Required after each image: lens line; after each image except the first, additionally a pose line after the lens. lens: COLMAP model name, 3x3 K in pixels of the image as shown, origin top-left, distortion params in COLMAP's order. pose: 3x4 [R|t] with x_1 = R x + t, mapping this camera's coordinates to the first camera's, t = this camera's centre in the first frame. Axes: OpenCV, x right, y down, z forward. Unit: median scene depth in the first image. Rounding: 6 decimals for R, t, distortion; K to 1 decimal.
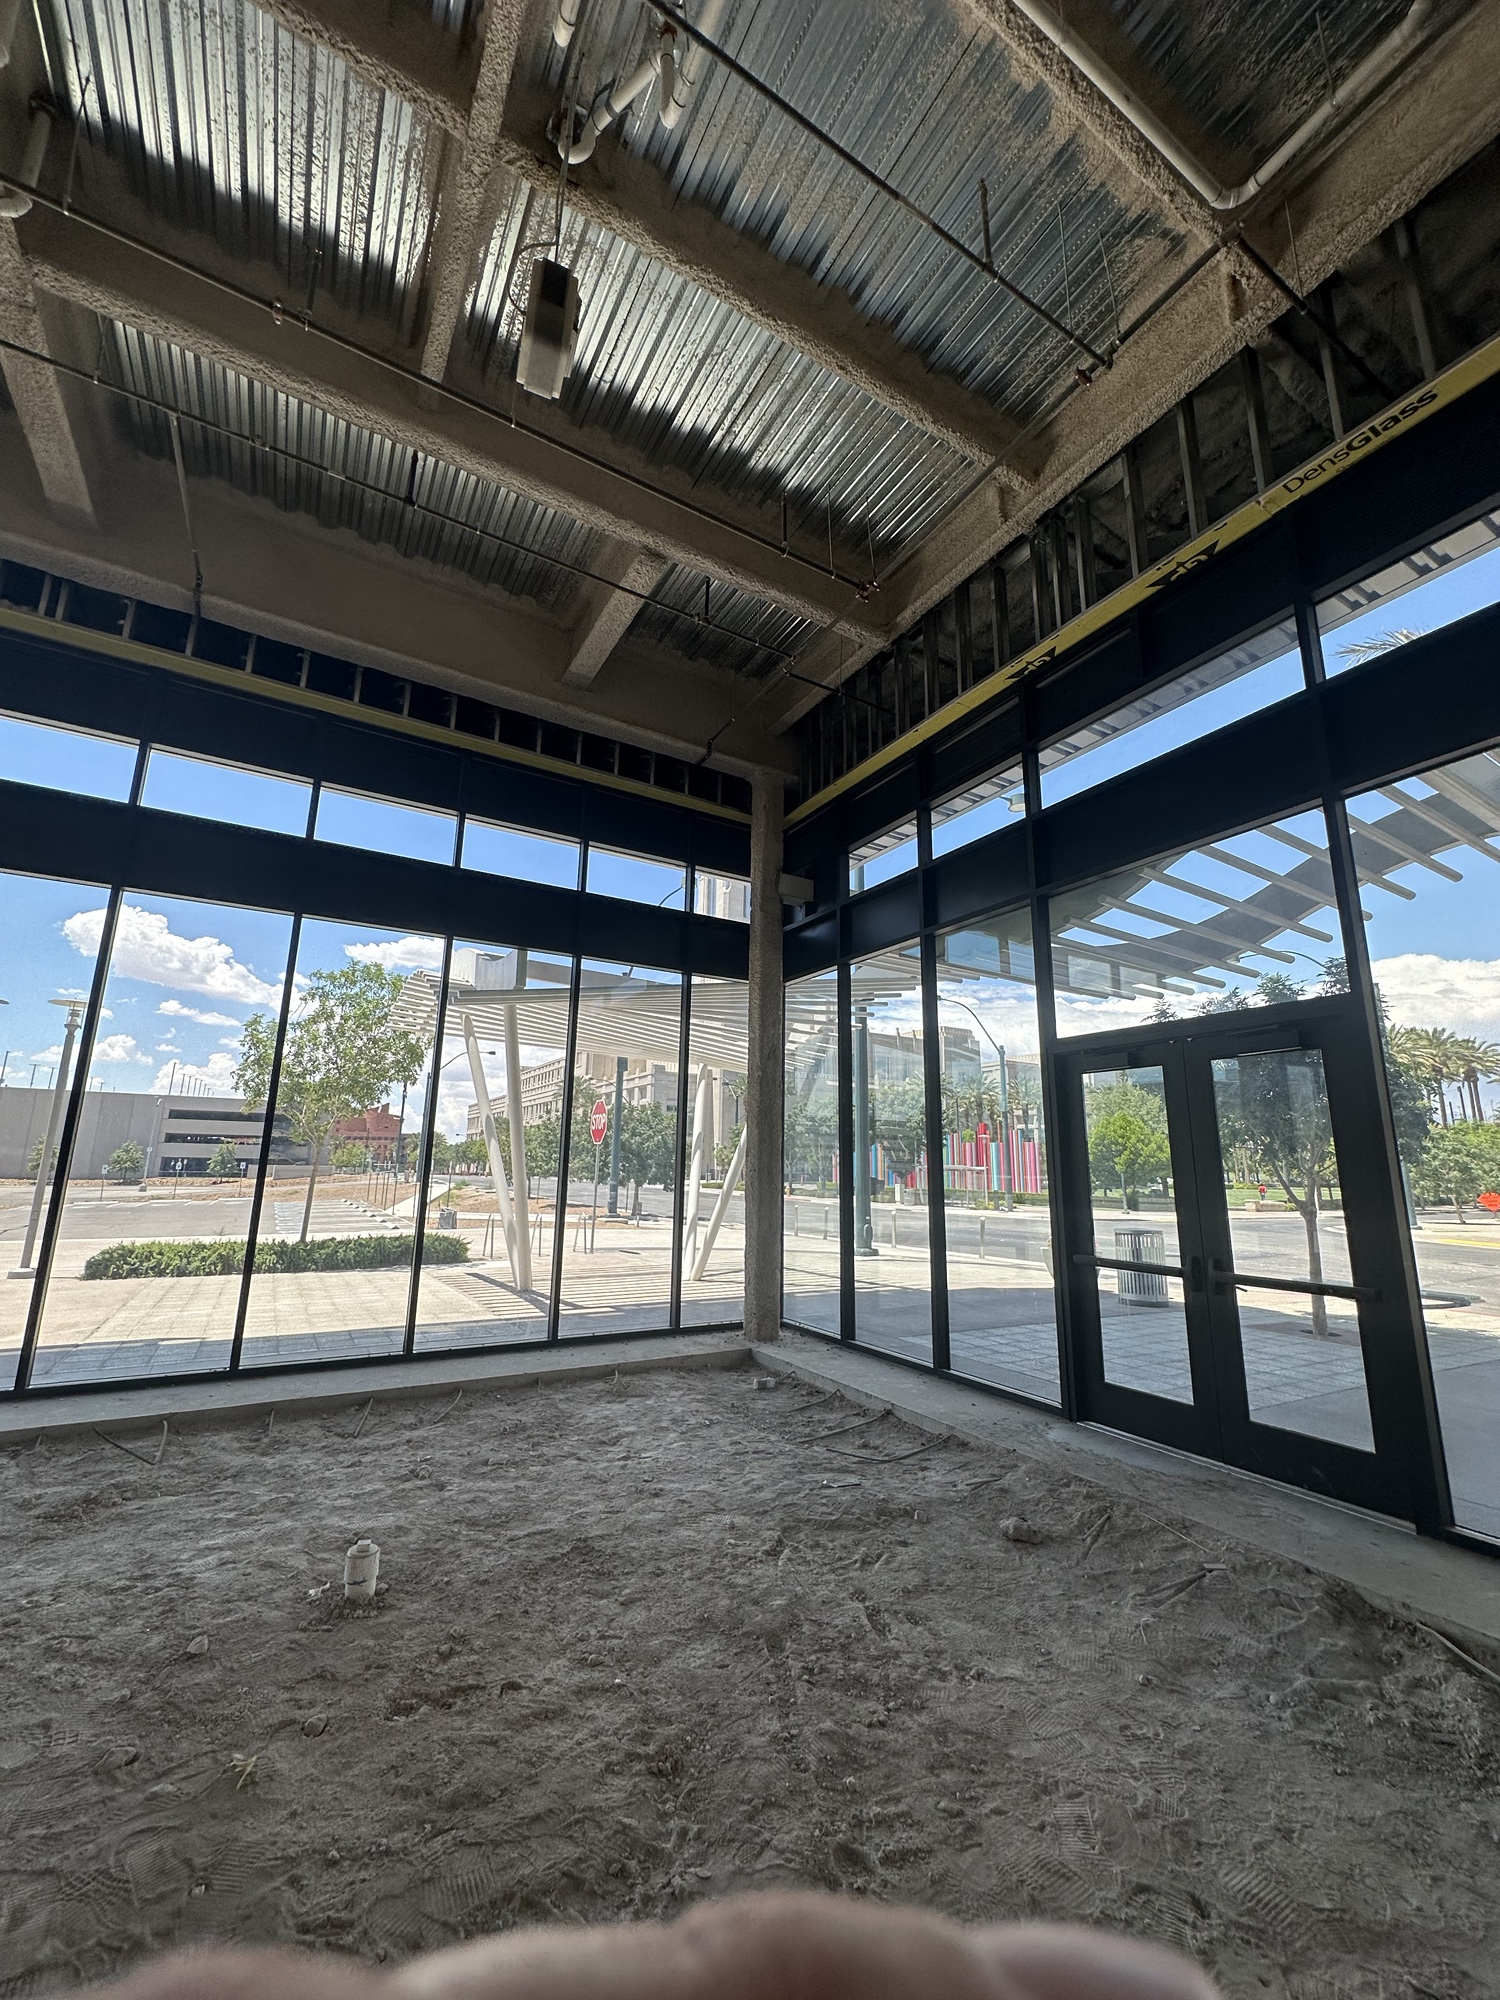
lens RADIAL K [[795.2, 0, 749.1], [0, 795.2, 1004.5], [0, 0, 1]] dist [0.000865, -0.000056]
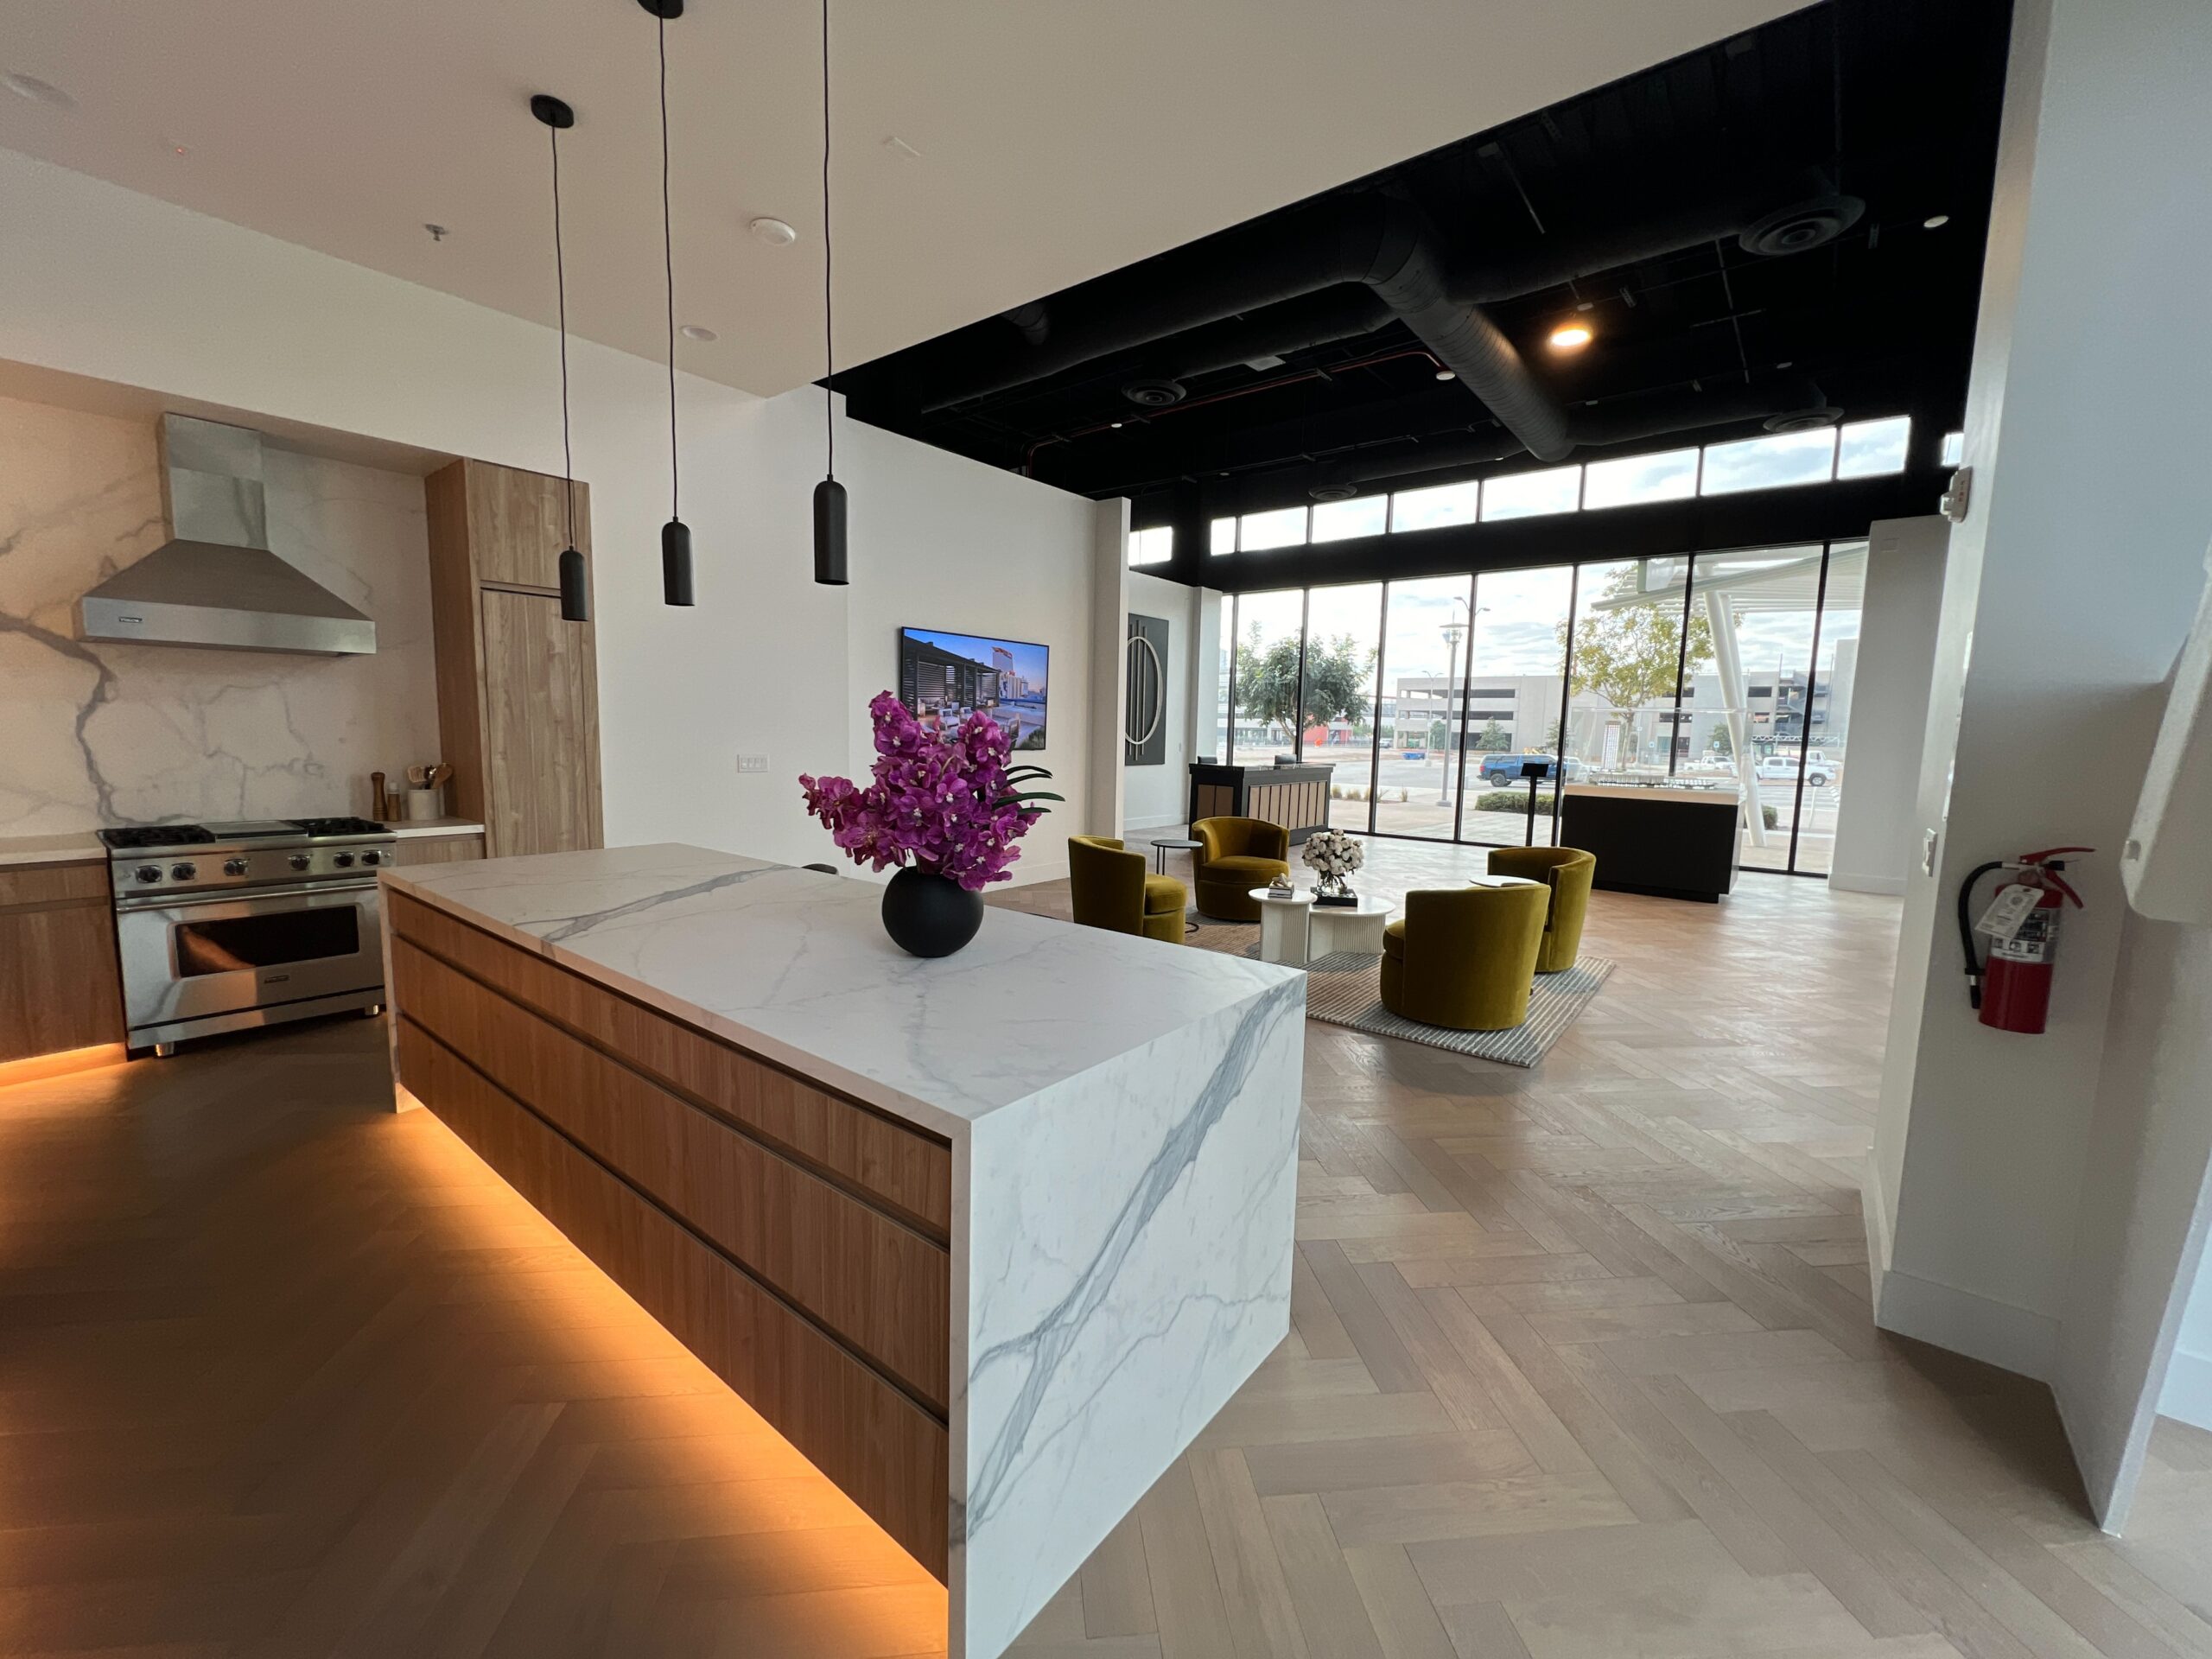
lens RADIAL K [[882.0, 0, 1093.8], [0, 882.0, 833.6], [0, 0, 1]] dist [-0.013691, 0.000221]
pose [[0.342478, 0.101900, -0.933983, 0.722957], [0.178514, 0.968934, 0.171172, -0.039331], [0.922411, -0.225351, 0.313648, -0.300292]]
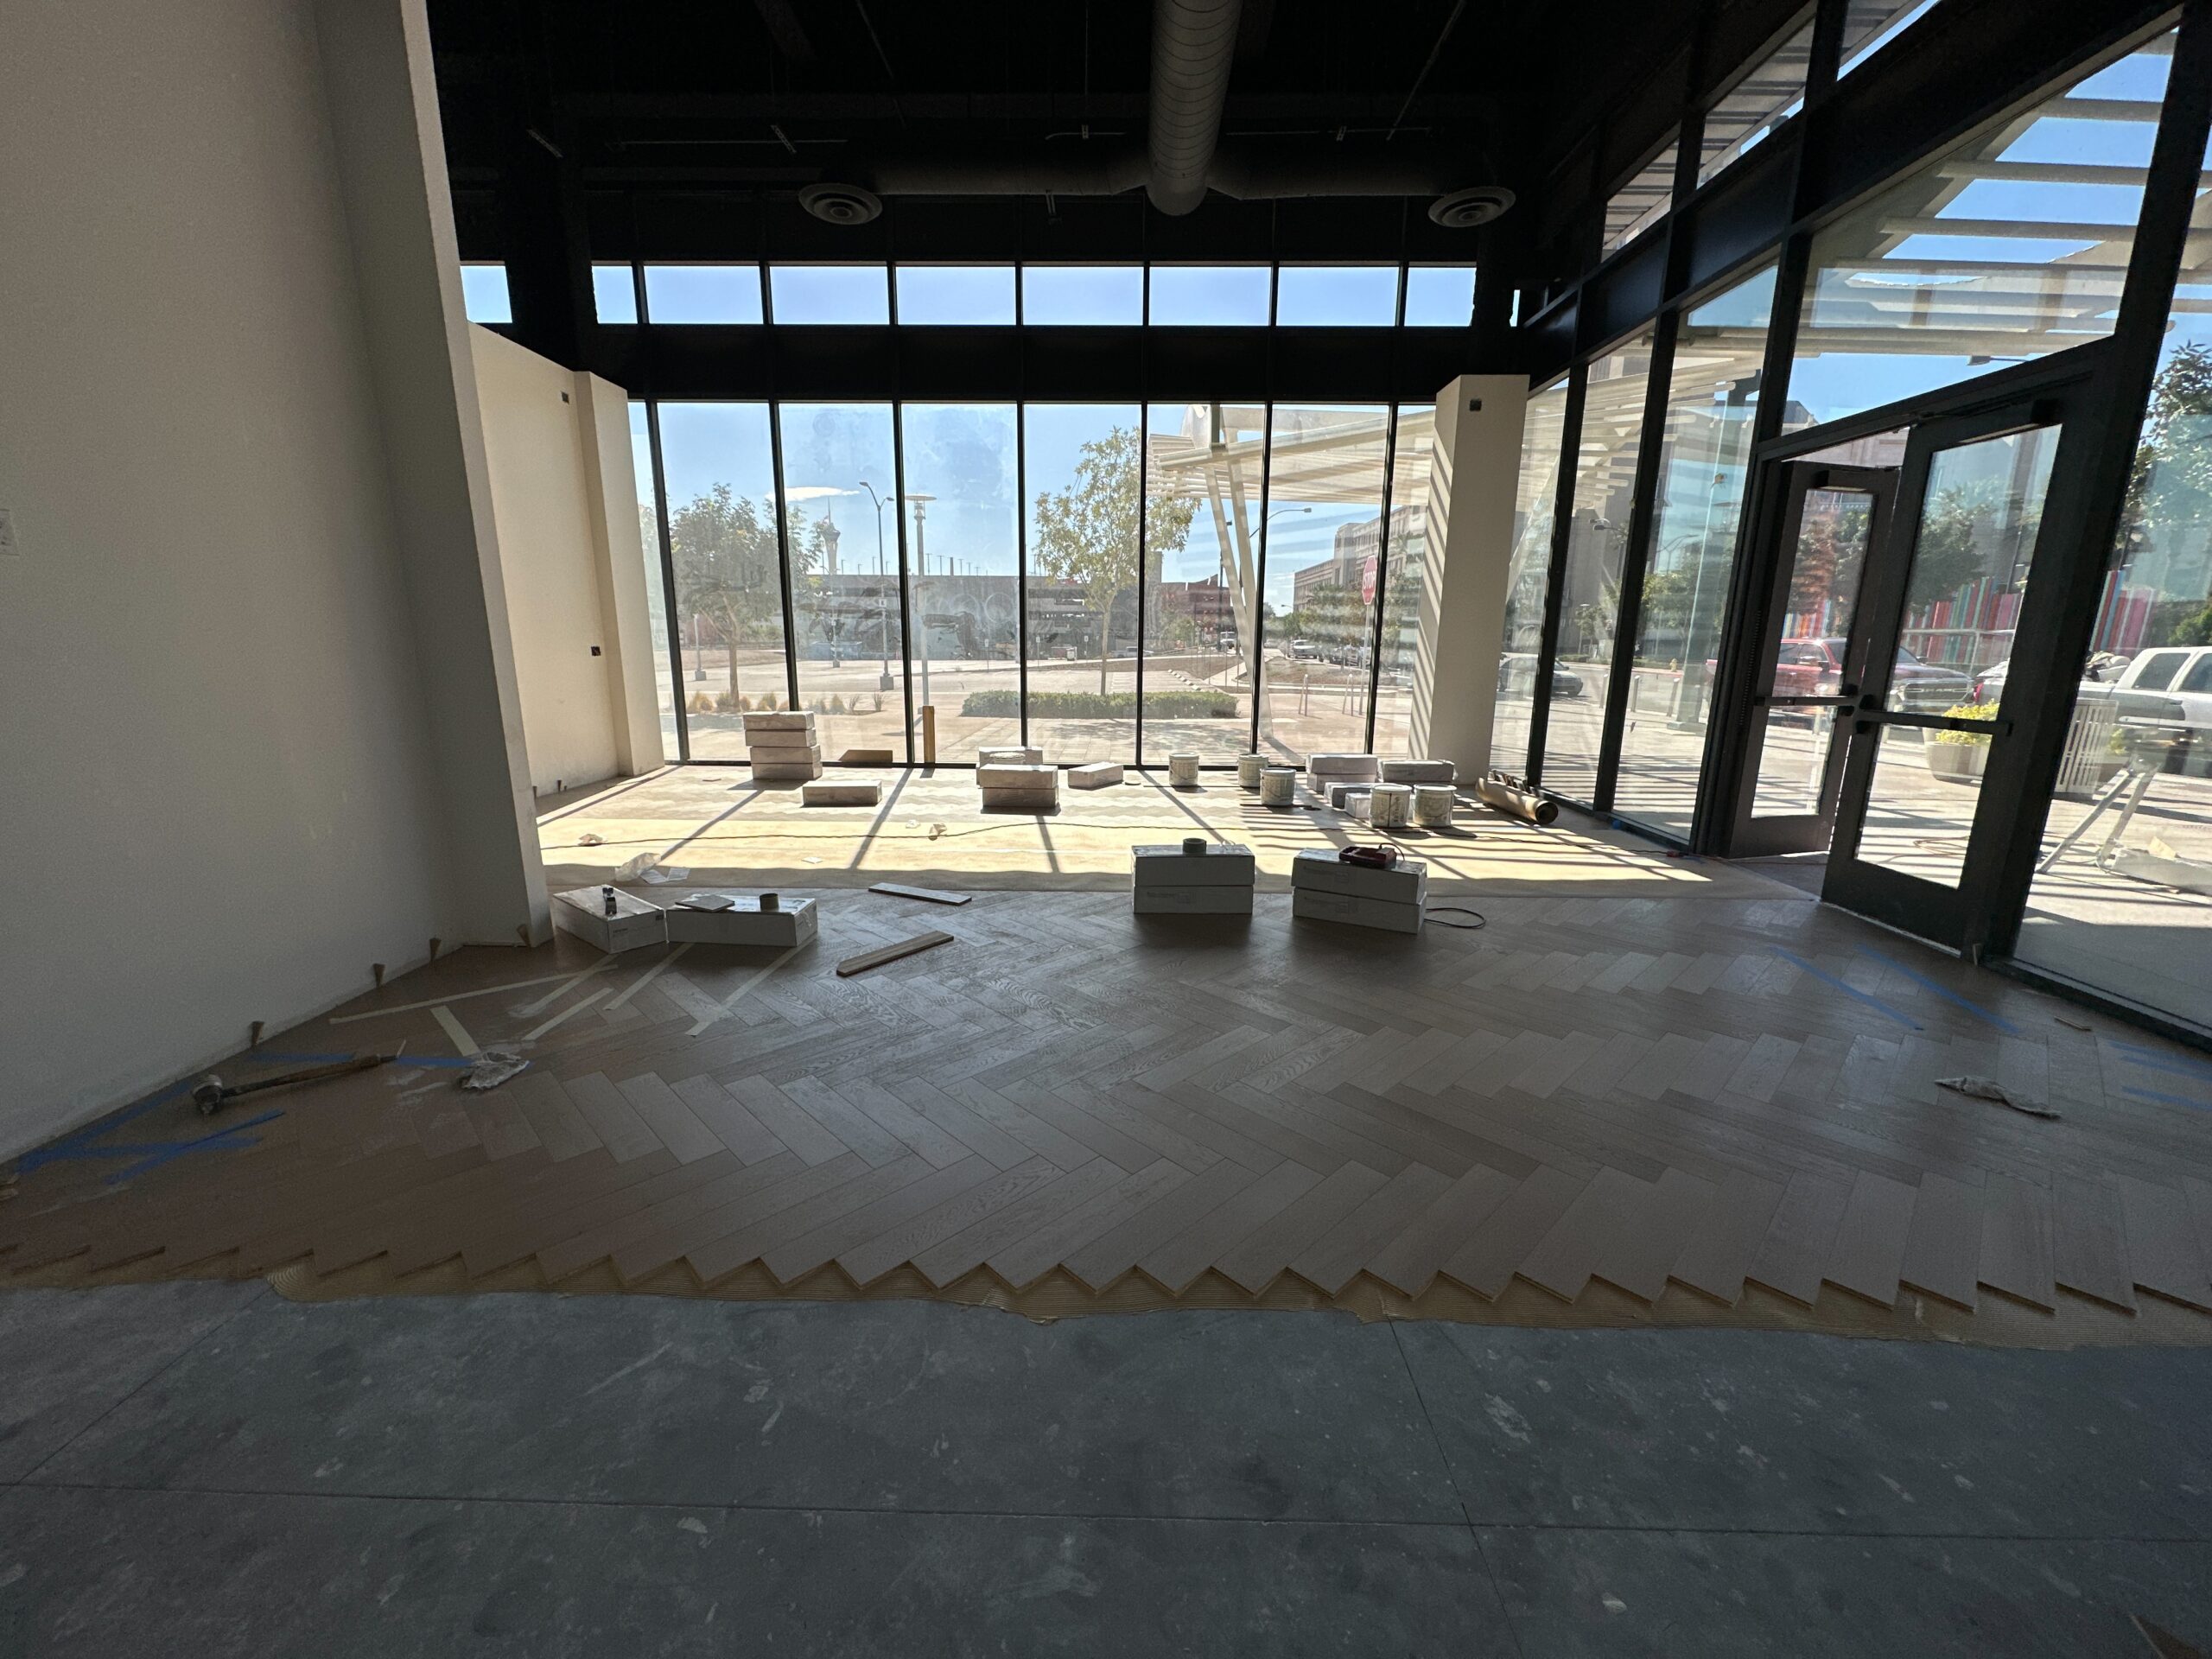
lens RADIAL K [[879.4, 0, 1110.2], [0, 879.4, 840.0], [0, 0, 1]] dist [0.000865, -0.000056]
pose [[0.854062, 0.106329, -0.509189, 0.225653], [0.113236, 0.917405, 0.381504, -0.001406], [0.507697, -0.383486, 0.771480, -0.140771]]
